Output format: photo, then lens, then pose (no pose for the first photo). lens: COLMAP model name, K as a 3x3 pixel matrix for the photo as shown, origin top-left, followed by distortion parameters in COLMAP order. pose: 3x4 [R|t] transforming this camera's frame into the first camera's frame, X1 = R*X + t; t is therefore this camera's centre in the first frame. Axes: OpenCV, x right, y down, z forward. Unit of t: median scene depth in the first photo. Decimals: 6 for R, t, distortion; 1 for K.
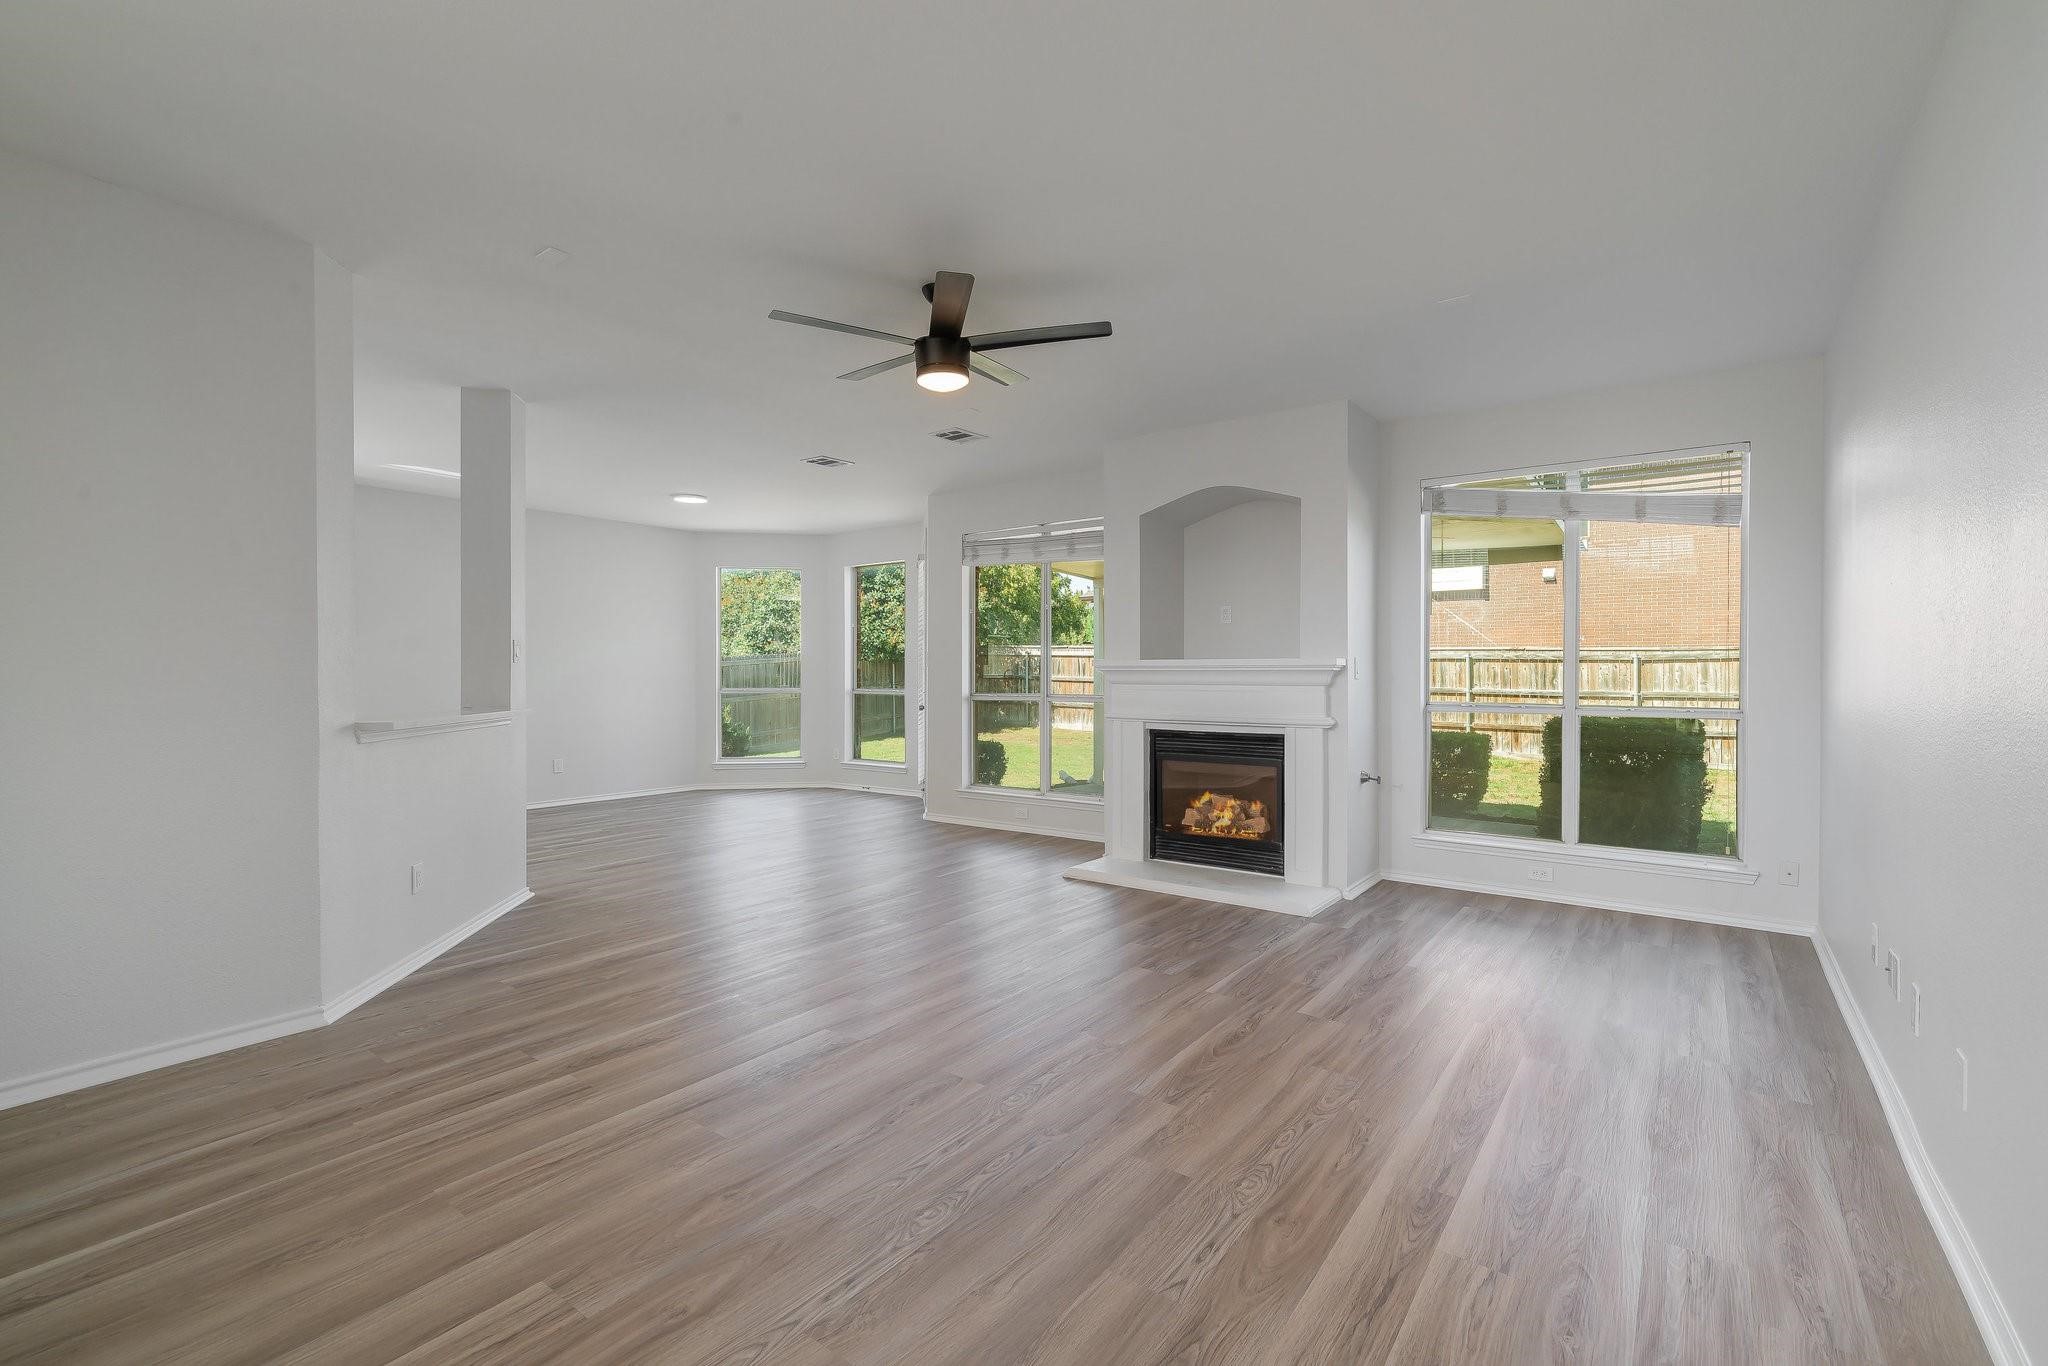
lens RADIAL K [[906.5, 0, 1024.0], [0, 906.5, 683.0], [0, 0, 1]] dist [-0.001352, -0.000134]
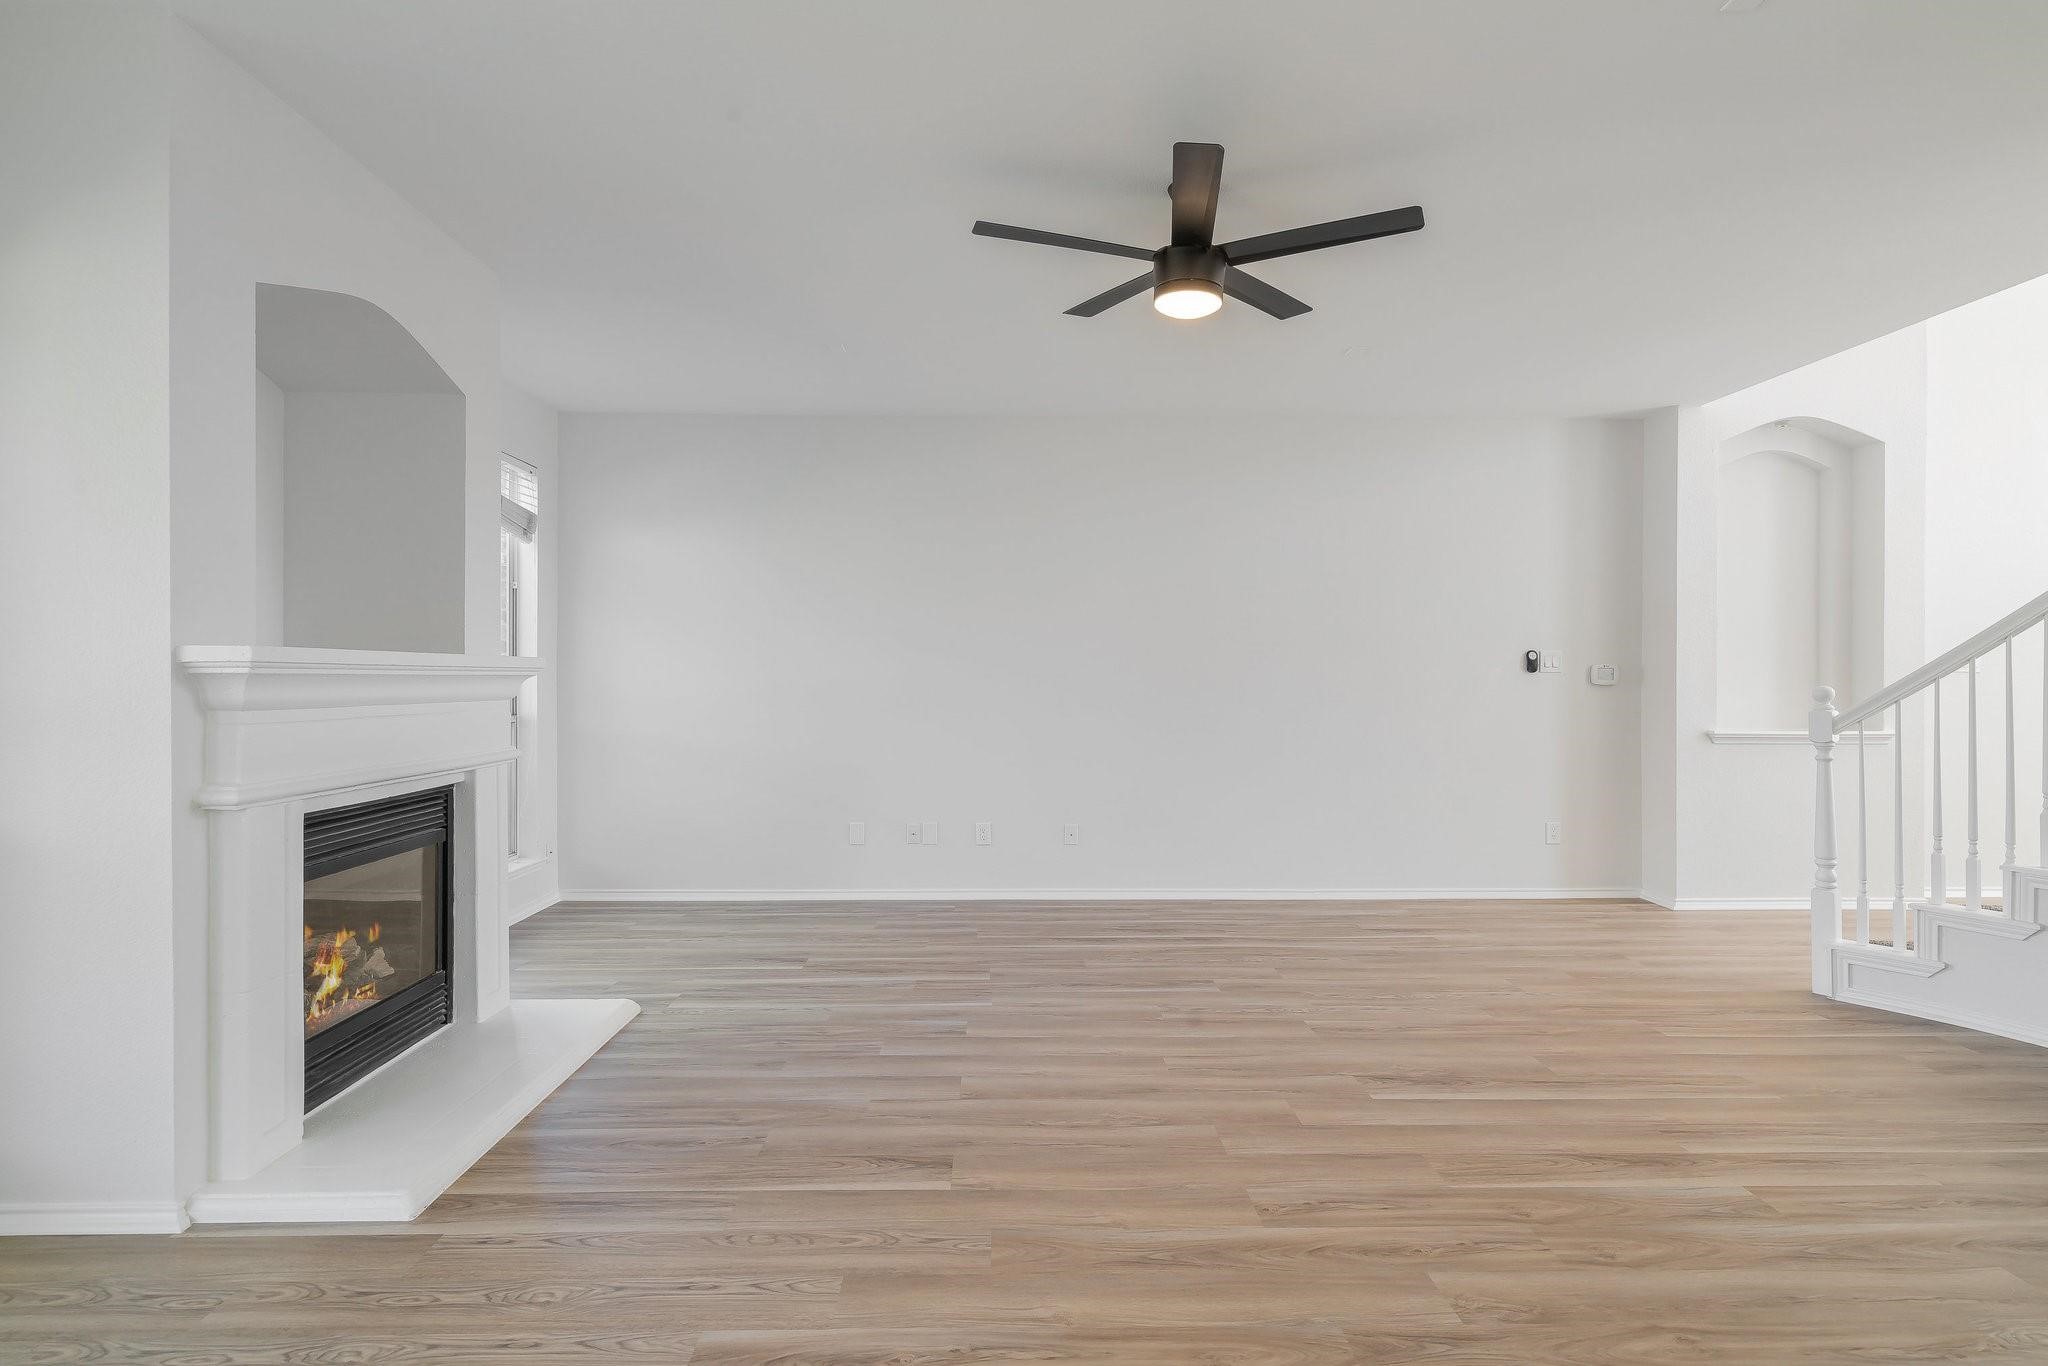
lens RADIAL K [[1060.3, 0, 1024.0], [0, 1060.3, 683.0], [0, 0, 1]] dist [-0.000848, 0.000736]
pose [[-0.611378, -0.002170, 0.791336, -0.736339], [0.010198, 0.999892, 0.010621, -0.016707], [-0.791273, 0.014564, -0.611289, 1.702485]]
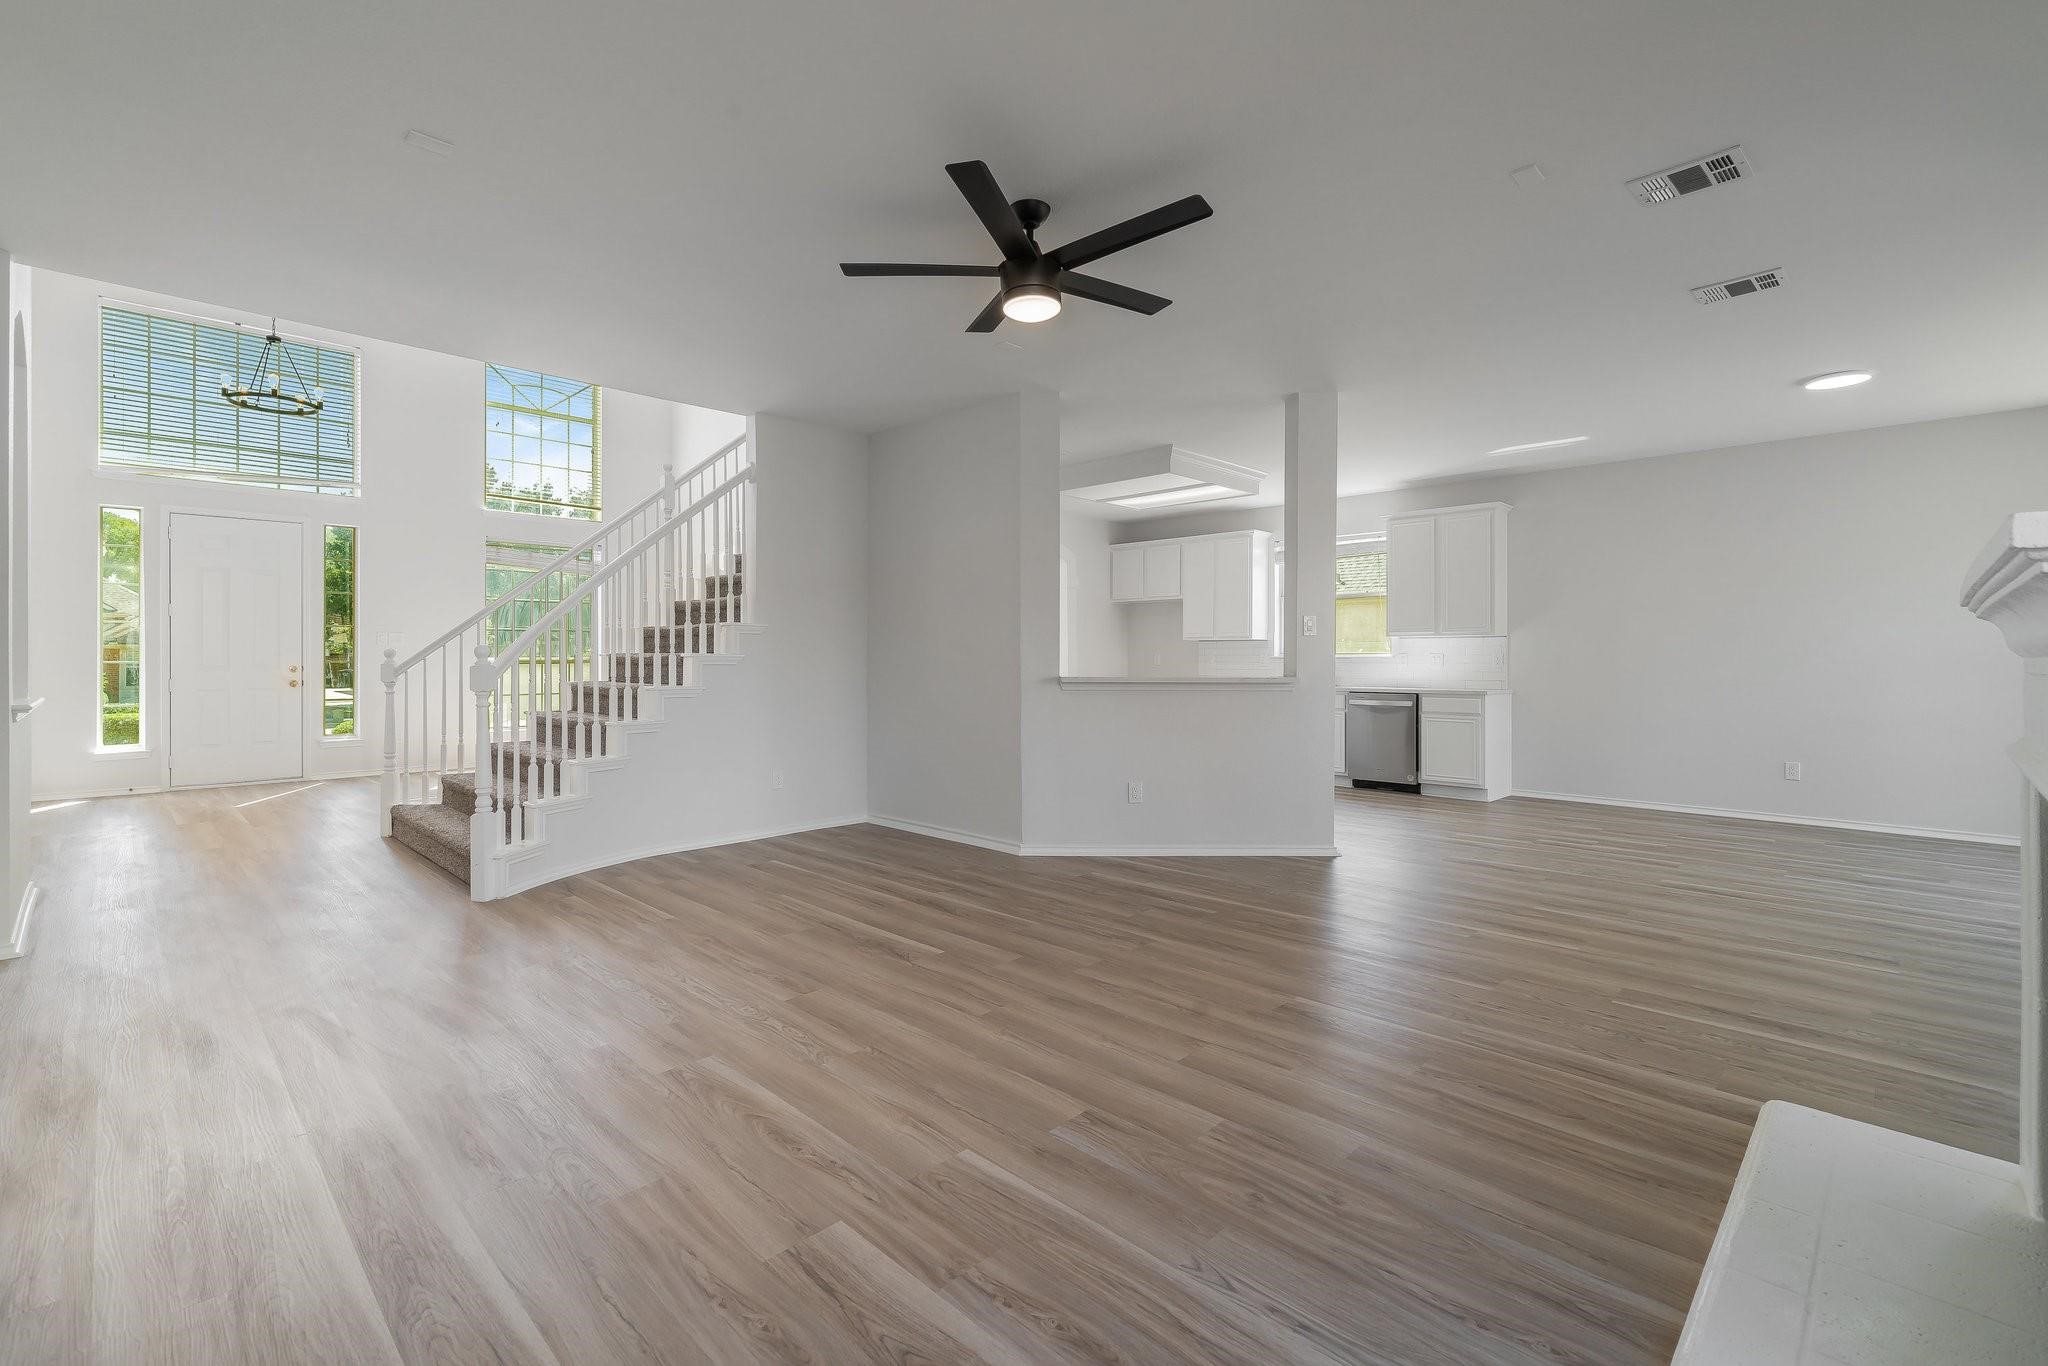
lens RADIAL K [[909.3, 0, 1015.6], [0, 909.3, 655.9], [0, 0, 1]] dist [-0.000006, 0.000146]
pose [[-0.144649, -0.002018, -0.989481, 0.815204], [-0.014679, 0.999892, 0.000106, 0.011015], [0.989374, 0.014540, -0.144663, 1.143212]]
